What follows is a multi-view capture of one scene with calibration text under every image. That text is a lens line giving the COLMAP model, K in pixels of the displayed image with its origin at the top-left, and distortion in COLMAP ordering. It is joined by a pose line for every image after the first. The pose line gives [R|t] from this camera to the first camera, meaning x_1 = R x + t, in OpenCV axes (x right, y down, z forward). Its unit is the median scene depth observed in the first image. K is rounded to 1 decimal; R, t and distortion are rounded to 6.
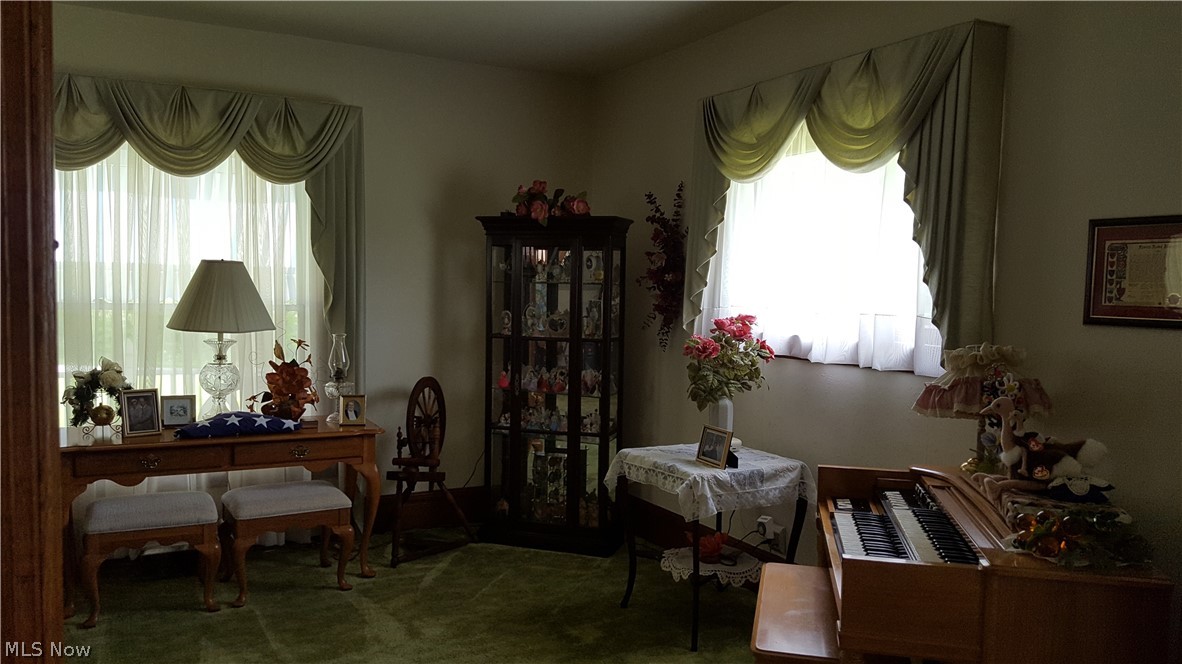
lens RADIAL K [[901.4, 0, 607.3], [0, 901.4, 335.9], [0, 0, 1]] dist [0.100503, -0.210936]
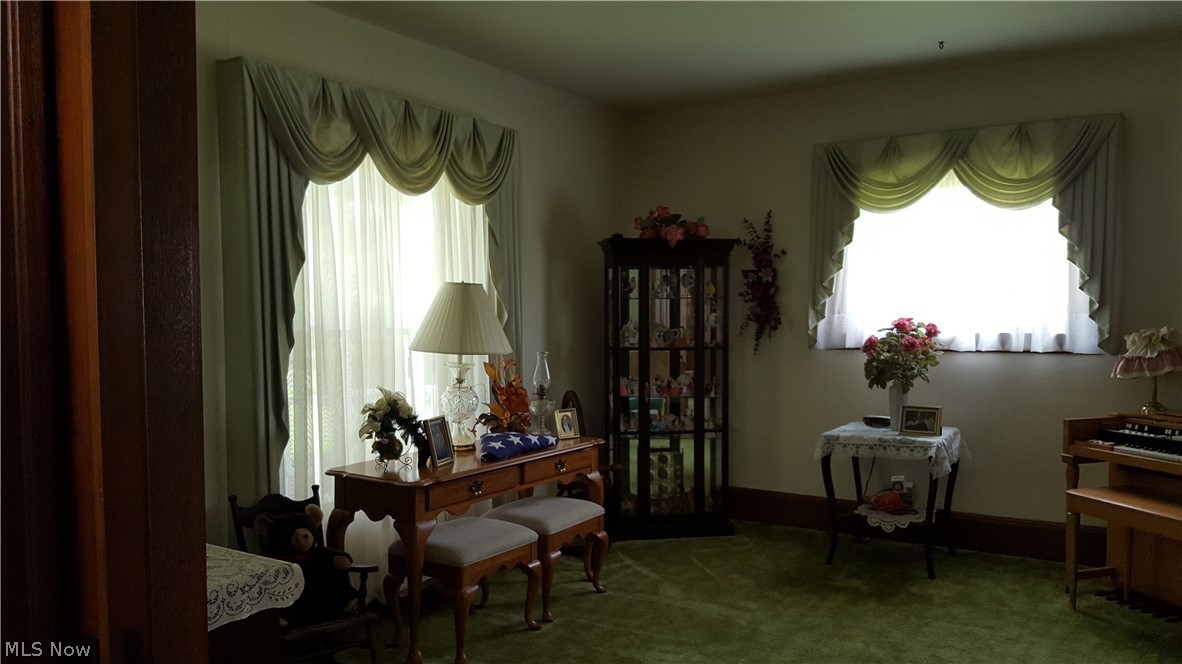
lens RADIAL K [[901.4, 0, 607.3], [0, 901.4, 335.9], [0, 0, 1]] dist [0.100503, -0.210936]
pose [[0.880940, -0.041663, 0.471390, -0.773748], [0.050699, 0.998693, -0.006479, -0.009977], [-0.470504, 0.029606, 0.881901, 0.064526]]
